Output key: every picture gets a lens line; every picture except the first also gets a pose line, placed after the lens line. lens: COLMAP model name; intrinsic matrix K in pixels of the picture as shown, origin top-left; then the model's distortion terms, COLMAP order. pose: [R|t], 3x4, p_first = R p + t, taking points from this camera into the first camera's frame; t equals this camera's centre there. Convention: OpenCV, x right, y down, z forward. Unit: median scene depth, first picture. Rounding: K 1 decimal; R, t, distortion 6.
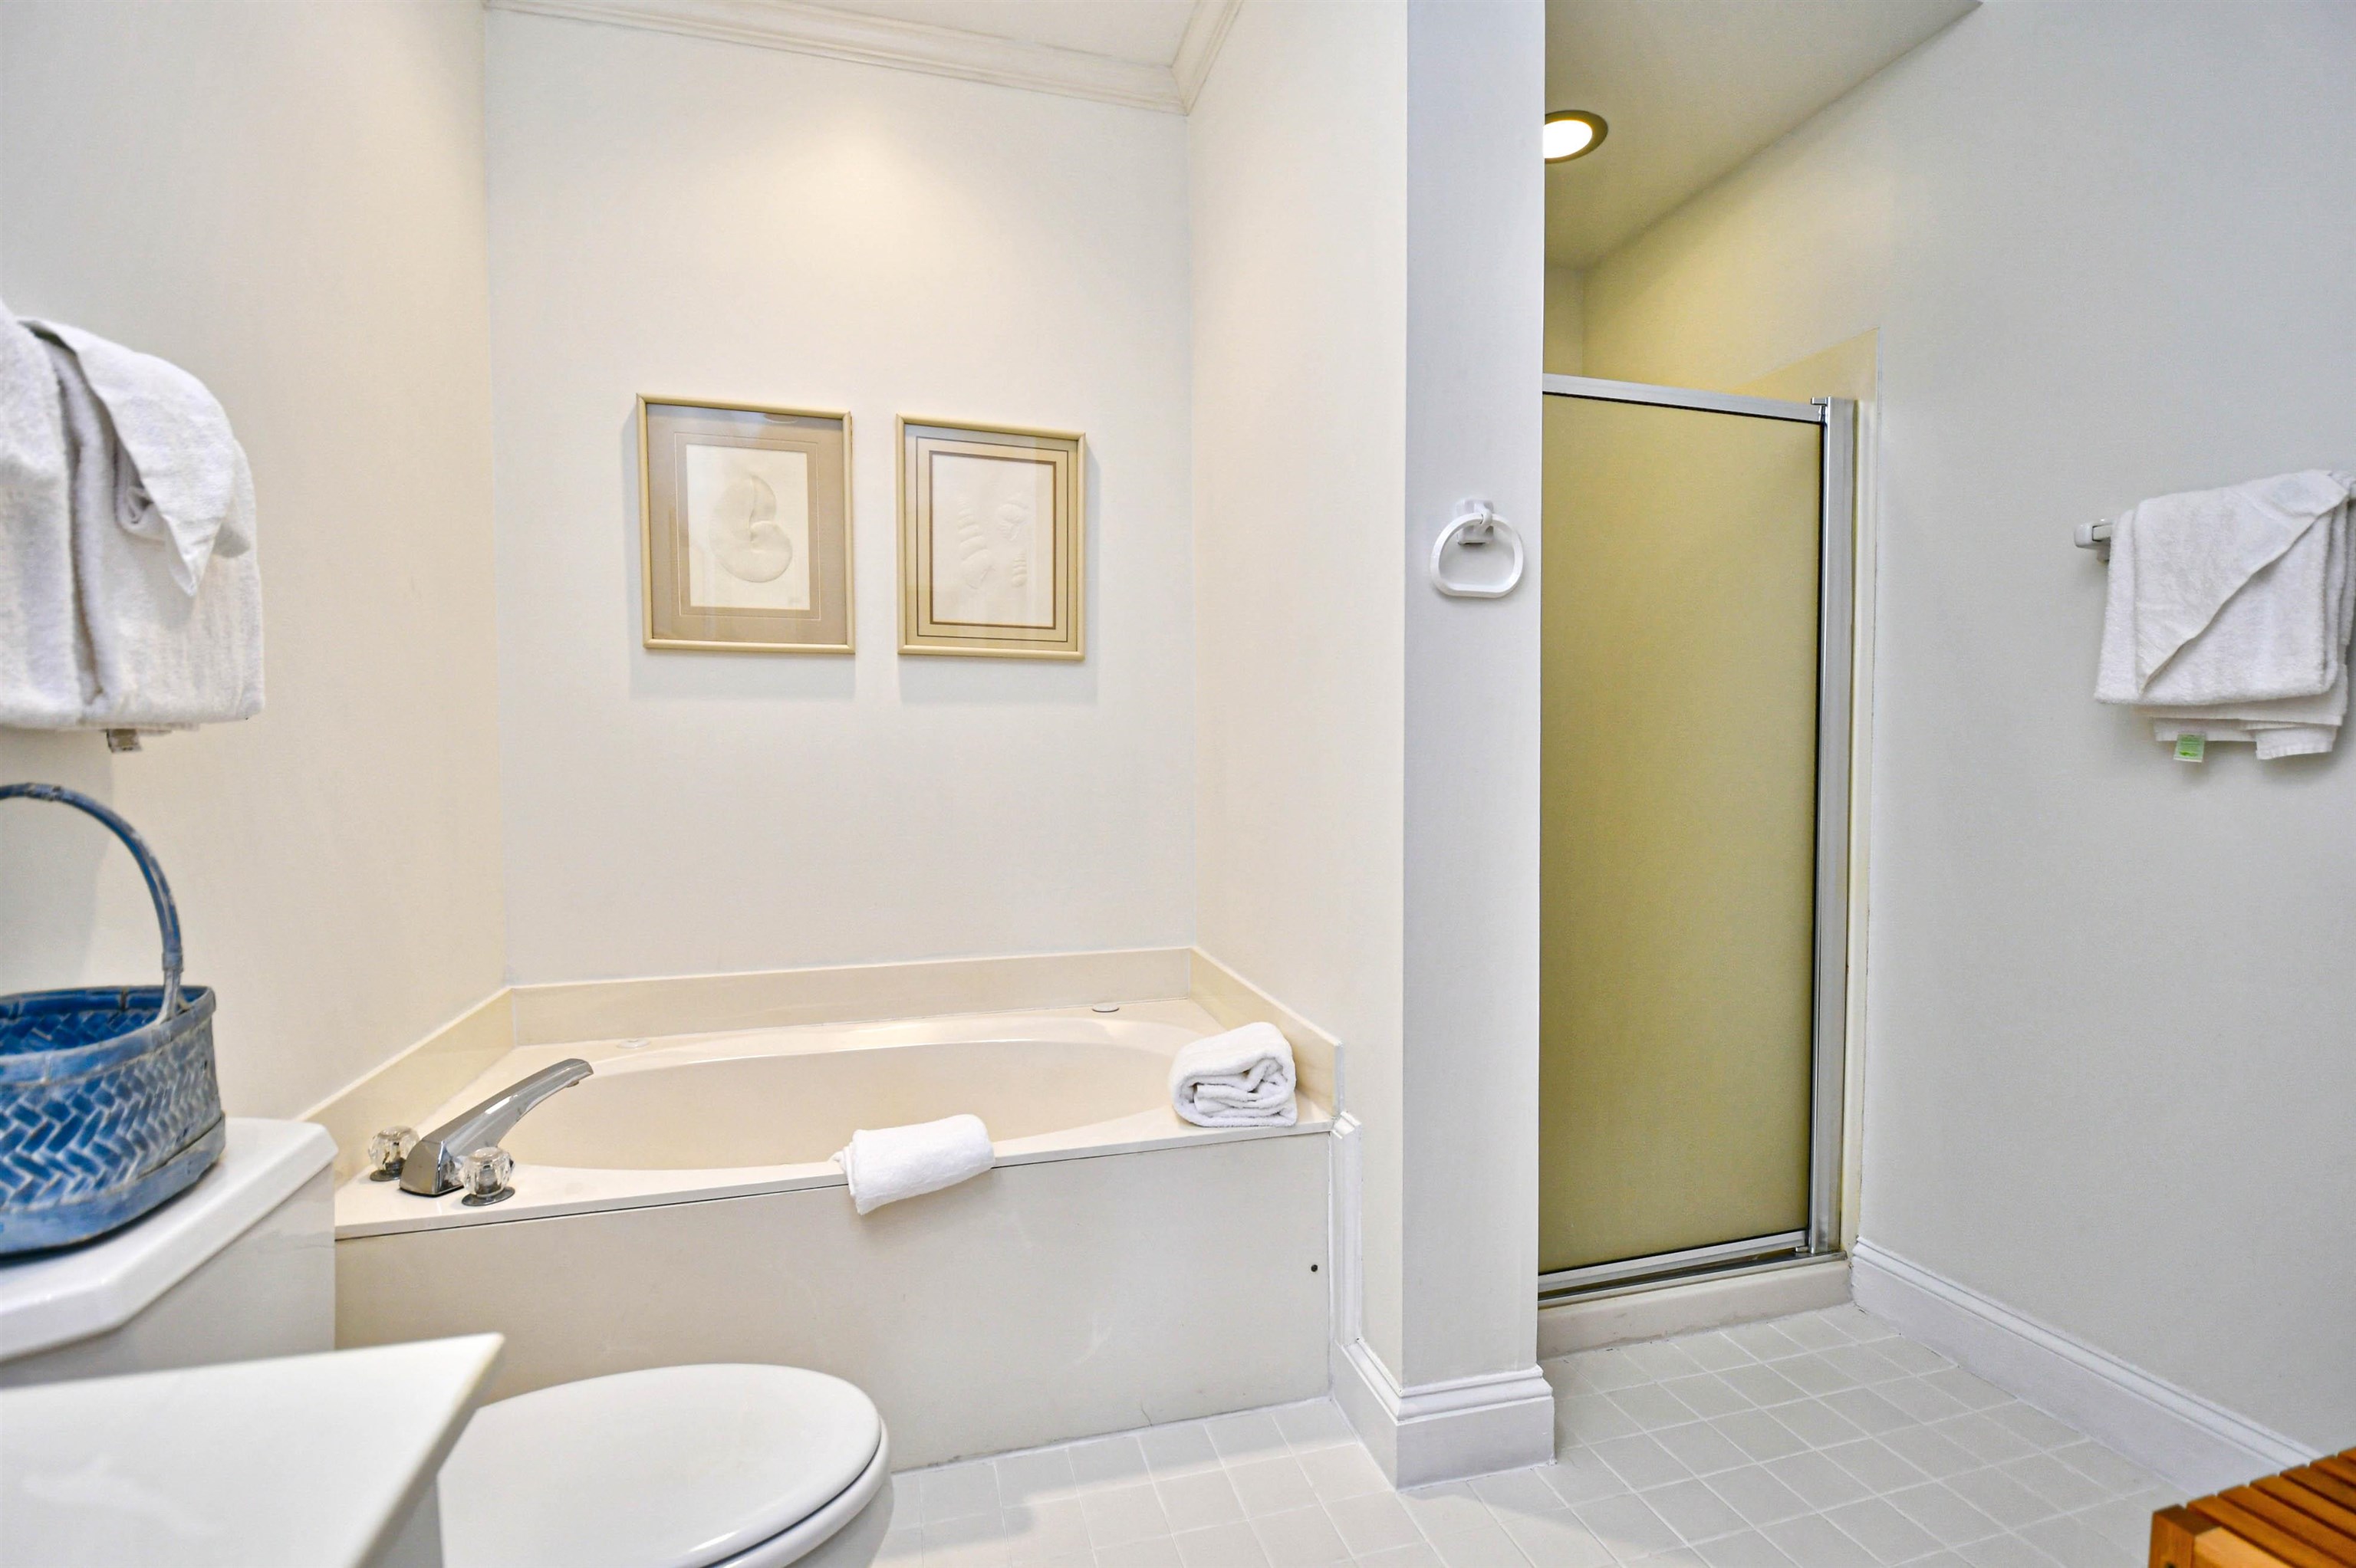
lens RADIAL K [[1044.2, 0, 1200.2], [0, 1044.2, 788.1], [0, 0, 1]] dist [0.005195, -0.000097]
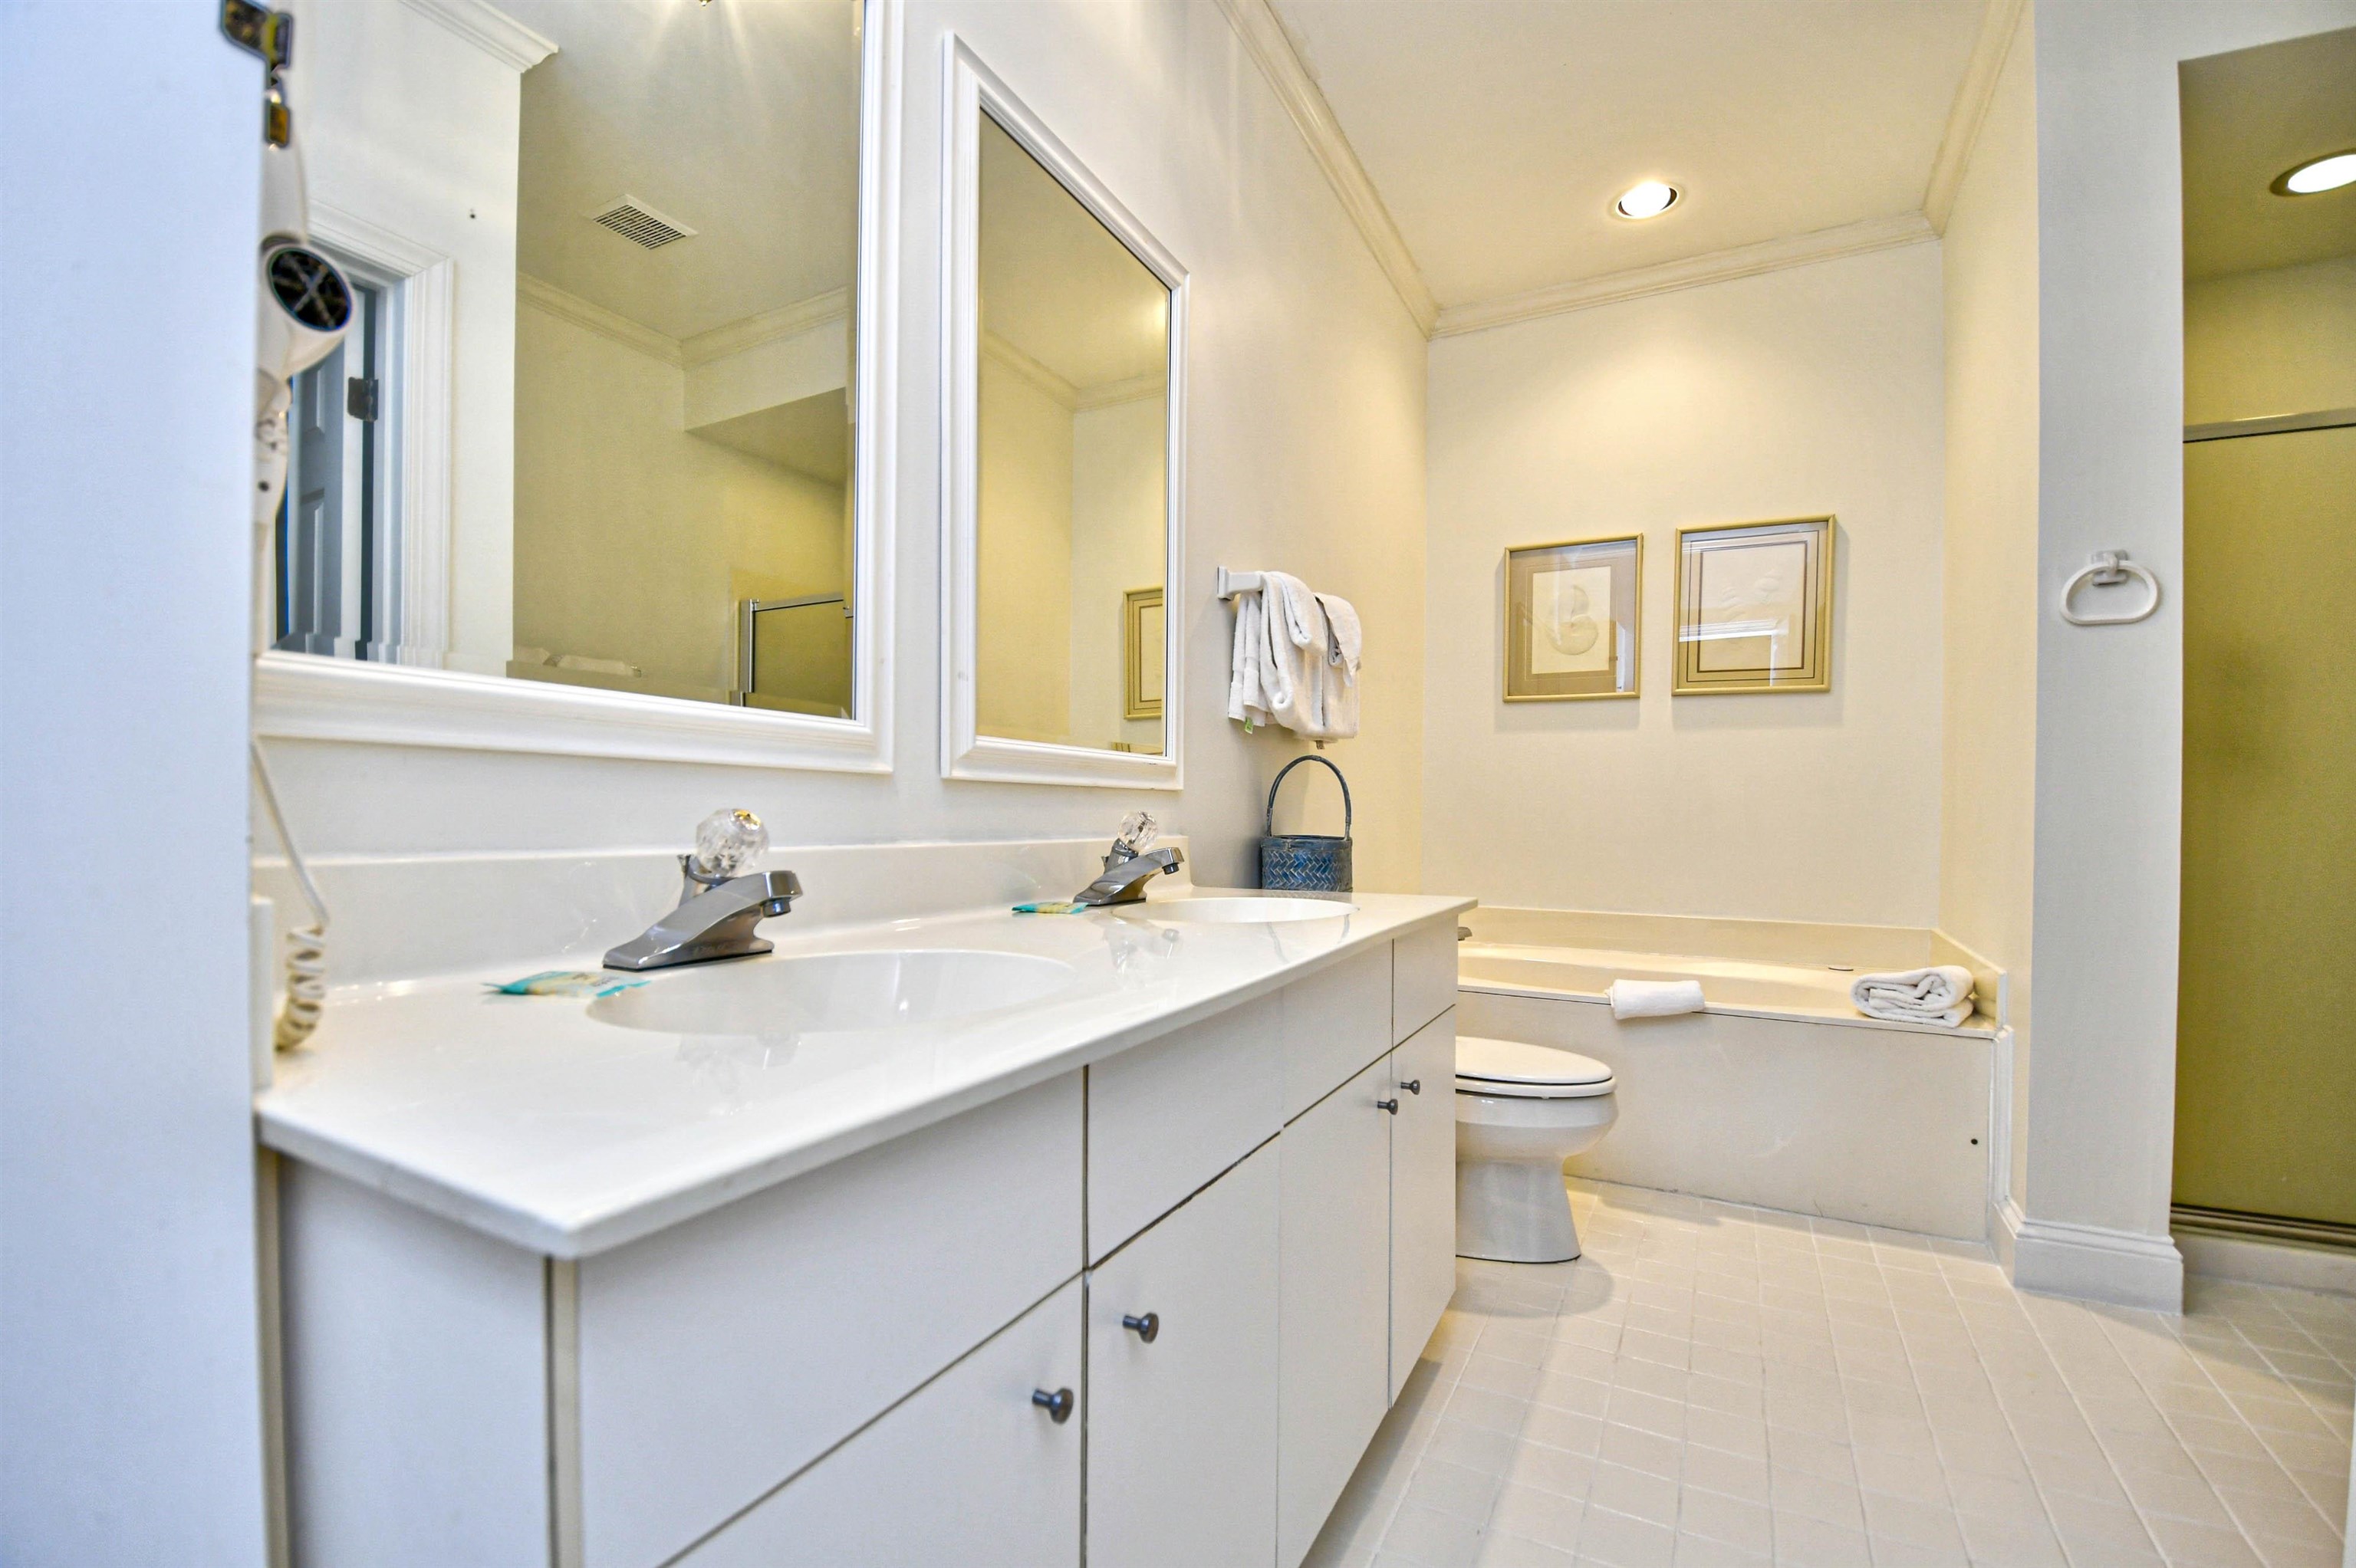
lens RADIAL K [[1032.3, 0, 1147.4], [0, 1032.3, 812.1], [0, 0, 1]] dist [0.022323, -0.022194]
pose [[0.696121, 0.018720, -0.717680, 0.315747], [-0.039728, 0.999133, -0.012473, 0.104759], [0.716824, 0.037195, 0.696261, -0.670594]]
